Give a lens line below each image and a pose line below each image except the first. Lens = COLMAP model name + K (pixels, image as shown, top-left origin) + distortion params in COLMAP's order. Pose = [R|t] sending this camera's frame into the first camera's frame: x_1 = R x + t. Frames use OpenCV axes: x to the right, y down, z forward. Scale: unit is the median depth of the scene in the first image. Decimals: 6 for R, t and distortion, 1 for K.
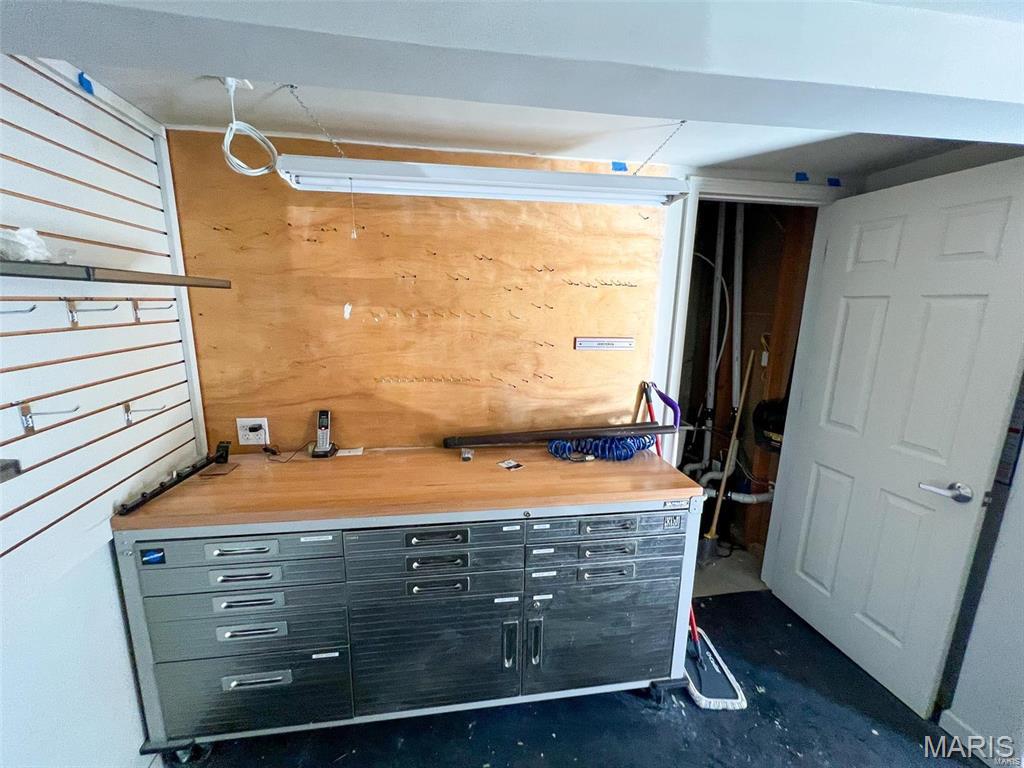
lens RADIAL K [[408.2, 0, 507.2], [0, 408.2, 385.4], [0, 0, 1]] dist [-0.000479, -0.000010]
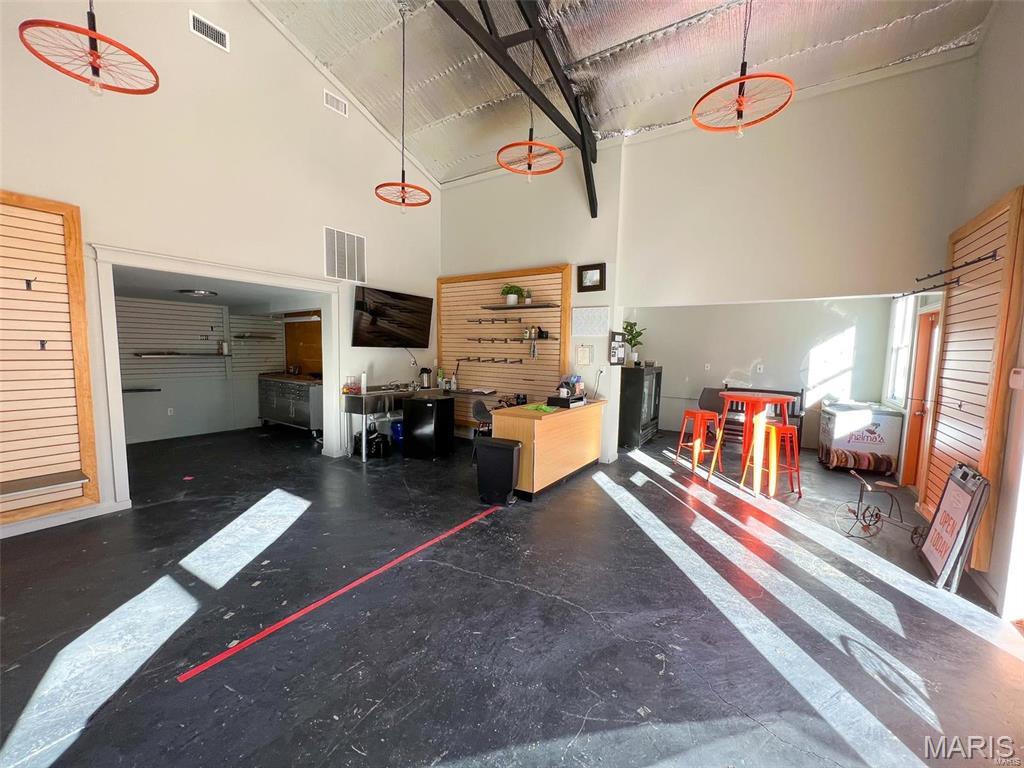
lens RADIAL K [[408.2, 0, 509.9], [0, 408.2, 383.5], [0, 0, 1]] dist [-0.000479, -0.000010]
pose [[0.741581, 0.054602, -0.668638, 4.420391], [-0.138992, 0.987561, -0.073509, 0.269908], [0.656307, 0.147448, 0.739946, -0.796722]]
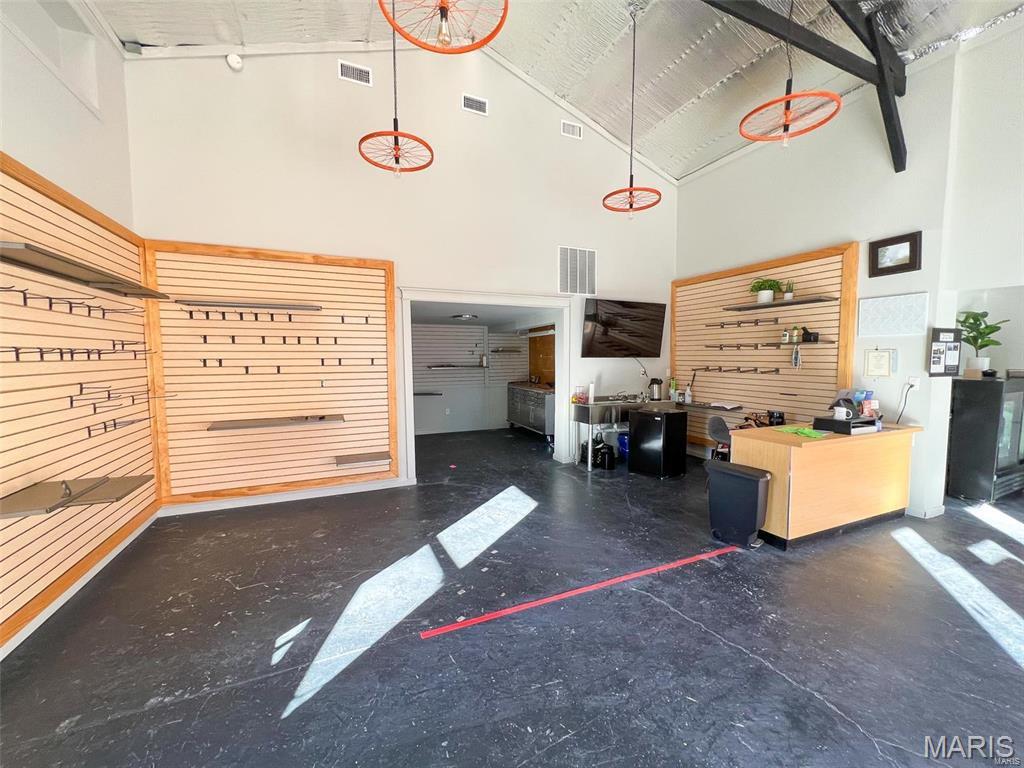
lens RADIAL K [[408.2, 0, 509.9], [0, 408.2, 383.4], [0, 0, 1]] dist [-0.000479, -0.000010]
pose [[0.263457, 0.046141, -0.963567, 4.391373], [-0.181477, 0.983392, -0.002529, 0.238388], [0.947448, 0.175531, 0.267455, -0.673633]]
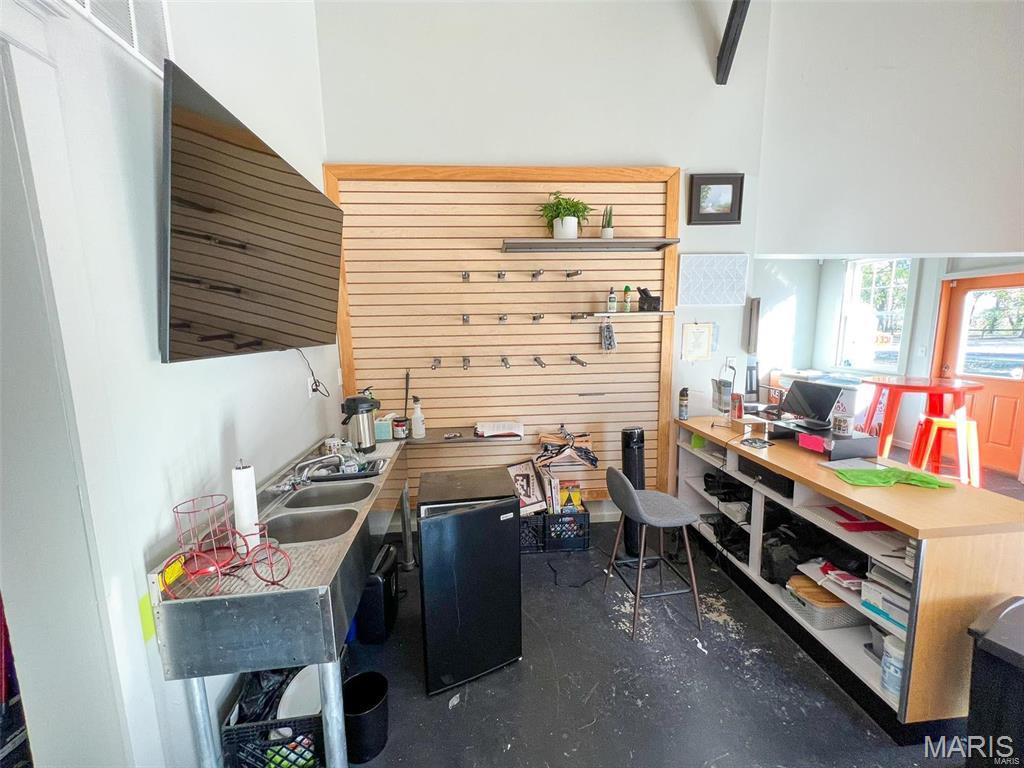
lens RADIAL K [[408.2, 0, 514.1], [0, 408.2, 383.1], [0, 0, 1]] dist [-0.000479, -0.000010]
pose [[0.997086, -0.026190, -0.071651, 1.811718], [0.022144, 0.998146, -0.056695, -0.012461], [0.073003, 0.054943, 0.995817, 0.138102]]
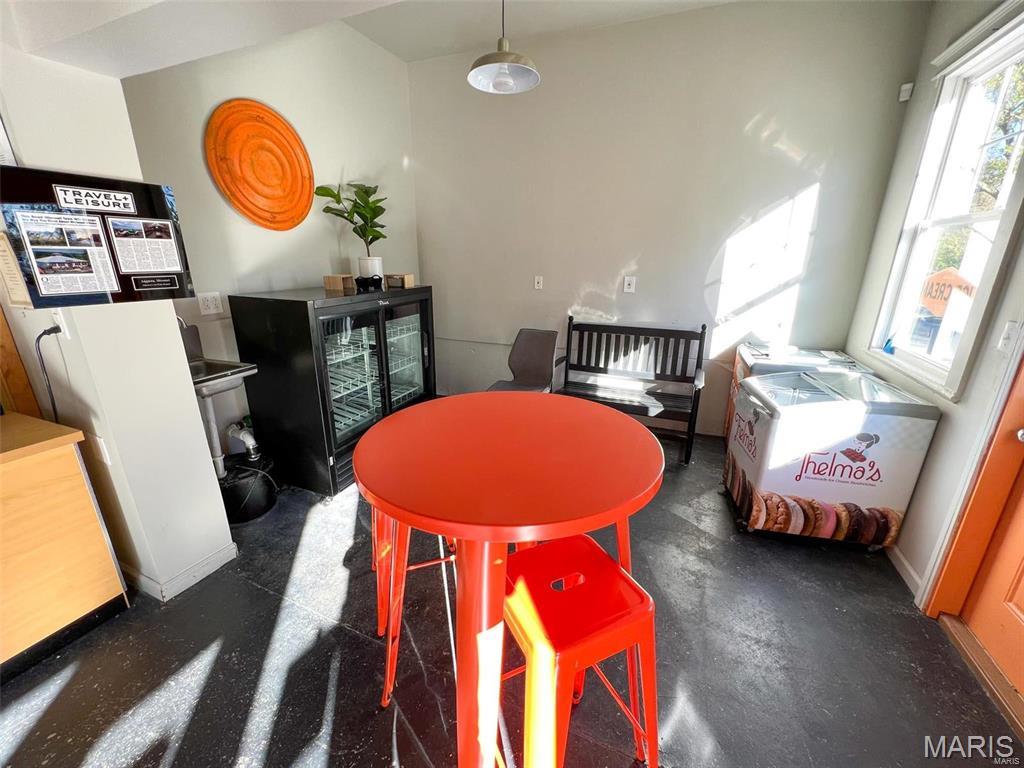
lens RADIAL K [[408.2, 0, 509.6], [0, 408.2, 383.8], [0, 0, 1]] dist [-0.000479, -0.000010]
pose [[0.850382, 0.138334, -0.507655, 4.110111], [-0.087877, 0.988609, 0.122186, -0.259793], [0.518775, -0.059294, 0.852852, 1.911683]]
